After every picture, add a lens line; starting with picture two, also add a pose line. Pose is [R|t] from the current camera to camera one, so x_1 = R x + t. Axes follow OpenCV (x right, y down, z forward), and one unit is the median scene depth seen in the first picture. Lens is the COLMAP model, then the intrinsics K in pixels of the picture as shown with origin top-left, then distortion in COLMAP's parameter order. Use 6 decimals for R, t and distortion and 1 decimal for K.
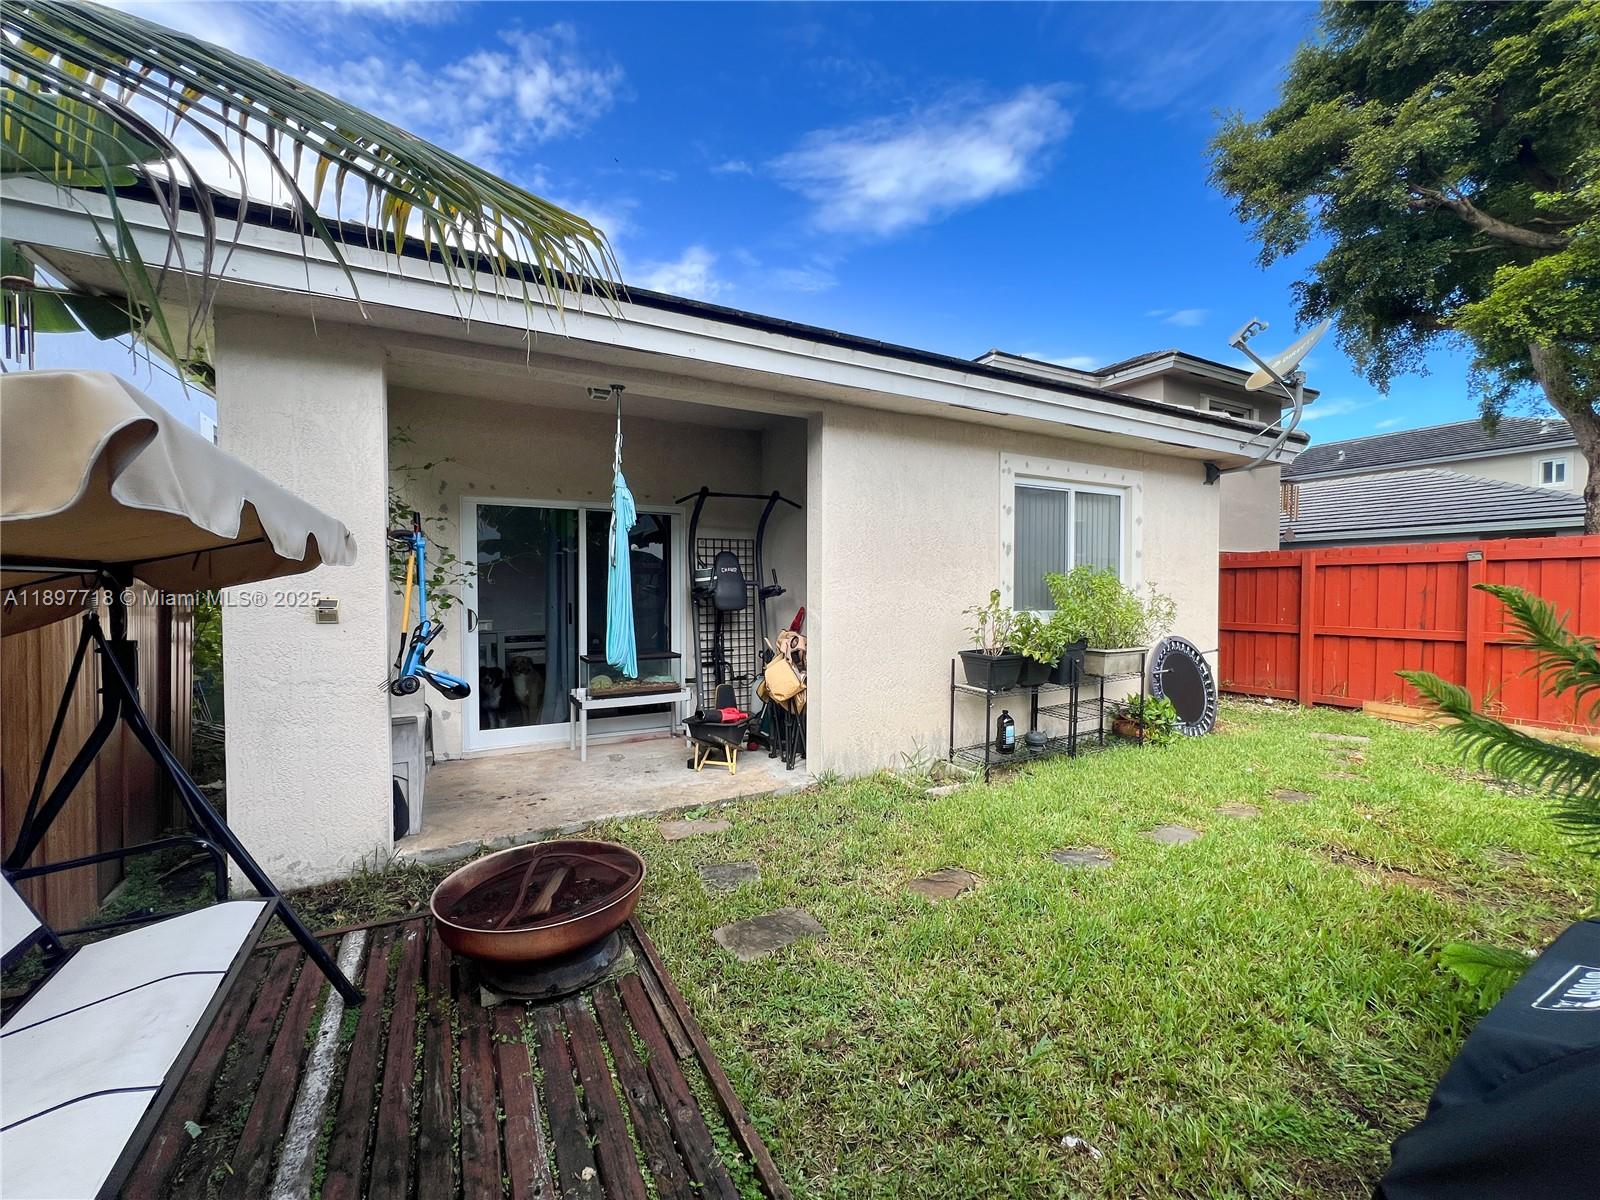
lens RADIAL K [[643.4, 0, 800.0], [0, 643.4, 600.0], [0, 0, 1]] dist [-0.000008, -0.000004]
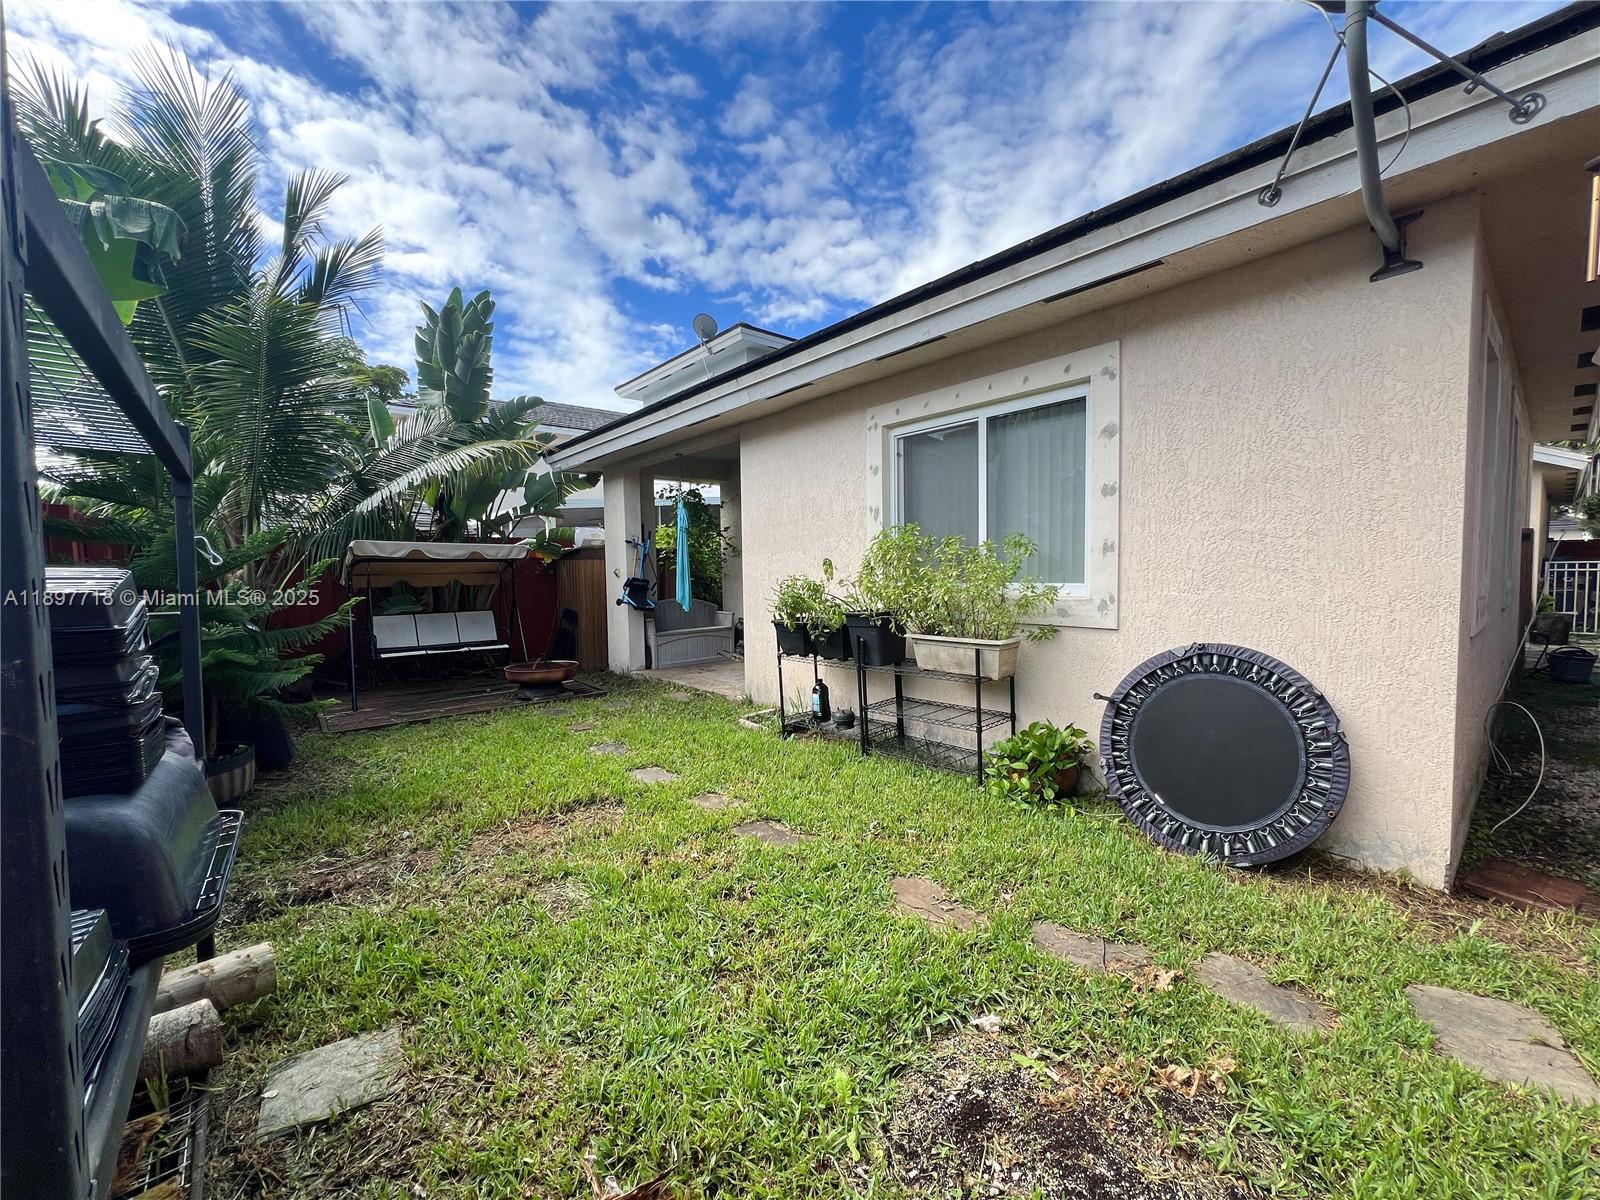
lens RADIAL K [[643.4, 0, 800.0], [0, 643.4, 600.0], [0, 0, 1]] dist [-0.000008, -0.000004]
pose [[0.201031, 0.043864, -0.978602, 1.146161], [-0.008919, 0.999038, 0.042948, 0.005100], [0.979544, 0.000094, 0.201229, 0.681159]]
